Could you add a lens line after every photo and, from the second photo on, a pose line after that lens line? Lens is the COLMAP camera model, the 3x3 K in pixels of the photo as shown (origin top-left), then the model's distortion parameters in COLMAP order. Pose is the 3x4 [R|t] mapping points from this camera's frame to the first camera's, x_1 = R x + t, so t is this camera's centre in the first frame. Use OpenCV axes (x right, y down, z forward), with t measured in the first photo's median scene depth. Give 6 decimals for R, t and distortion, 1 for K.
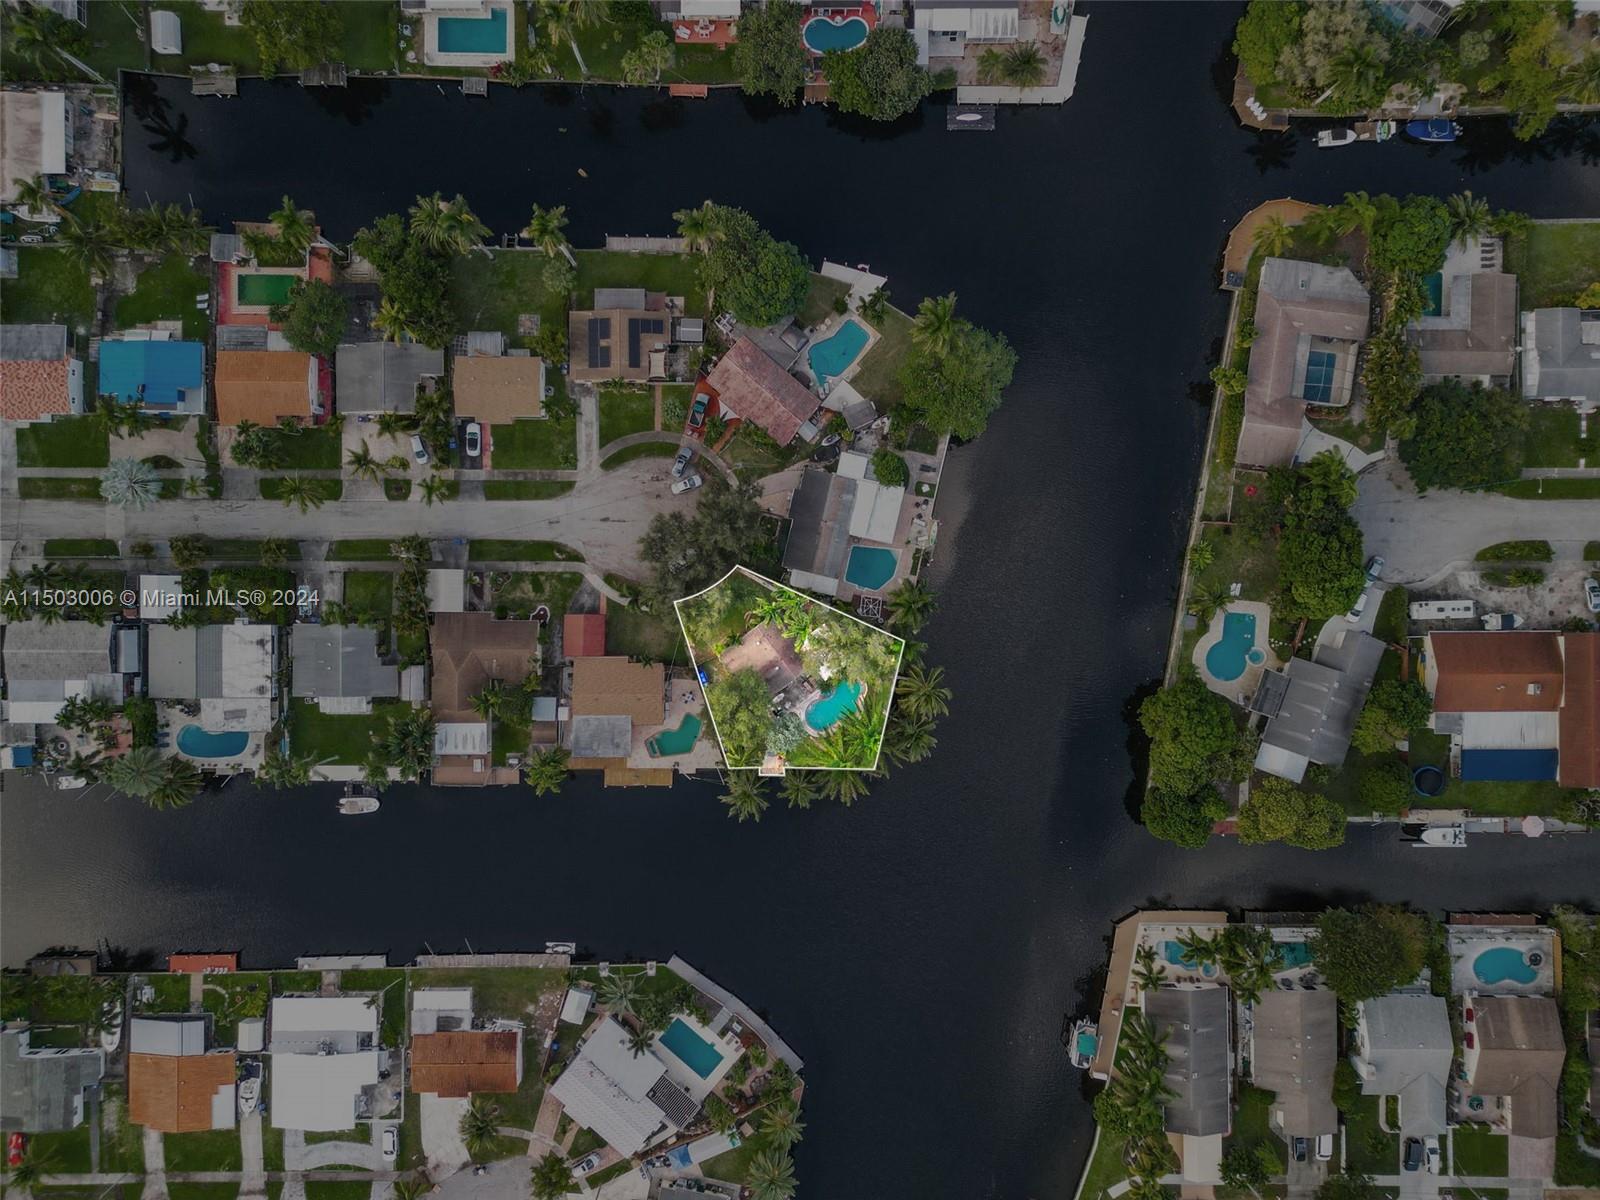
lens RADIAL K [[1122.0, 0, 799.3], [0, 1122.0, 598.0], [0, 0, 1]] dist [0.100467, -0.127471]
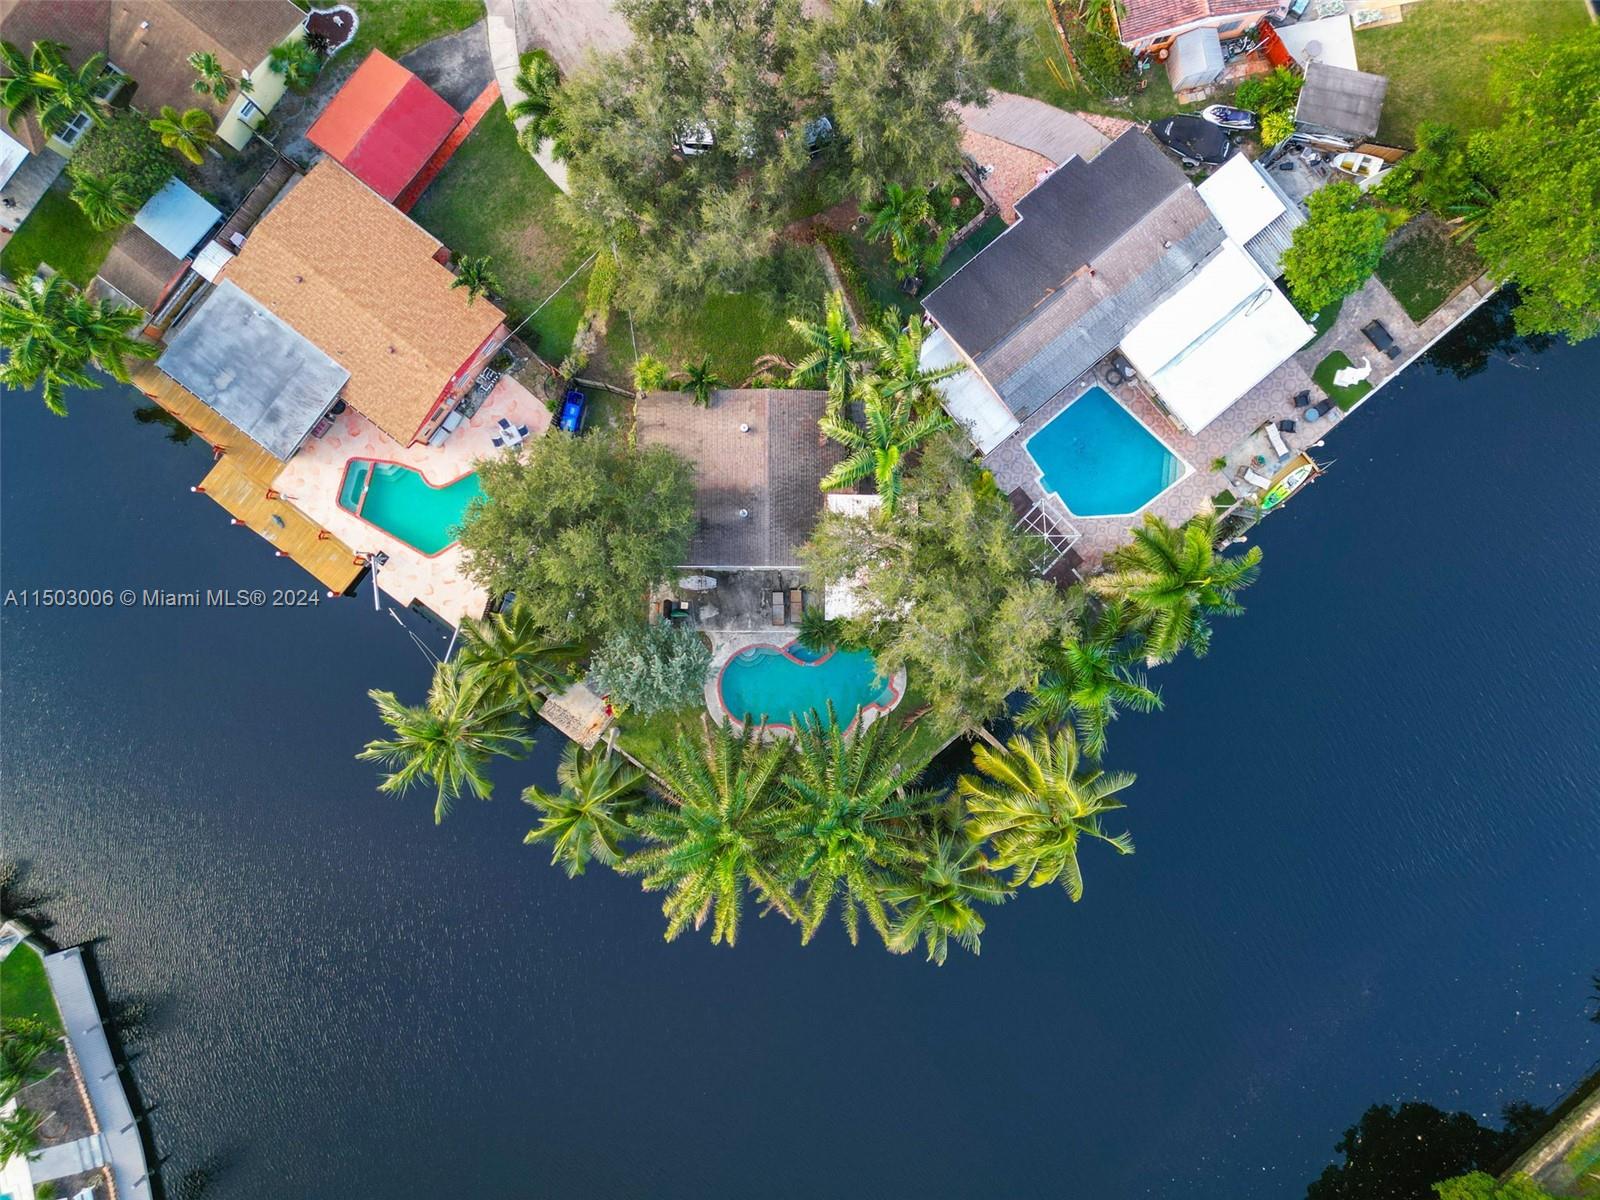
lens RADIAL K [[1122.0, 0, 799.3], [0, 1122.0, 598.0], [0, 0, 1]] dist [0.100467, -0.127471]
pose [[0.794099, 0.607748, 0.007049, 0.009022], [-0.607763, 0.794119, -0.000028, 0.072905], [-0.005615, -0.004262, 0.999975, 0.619585]]
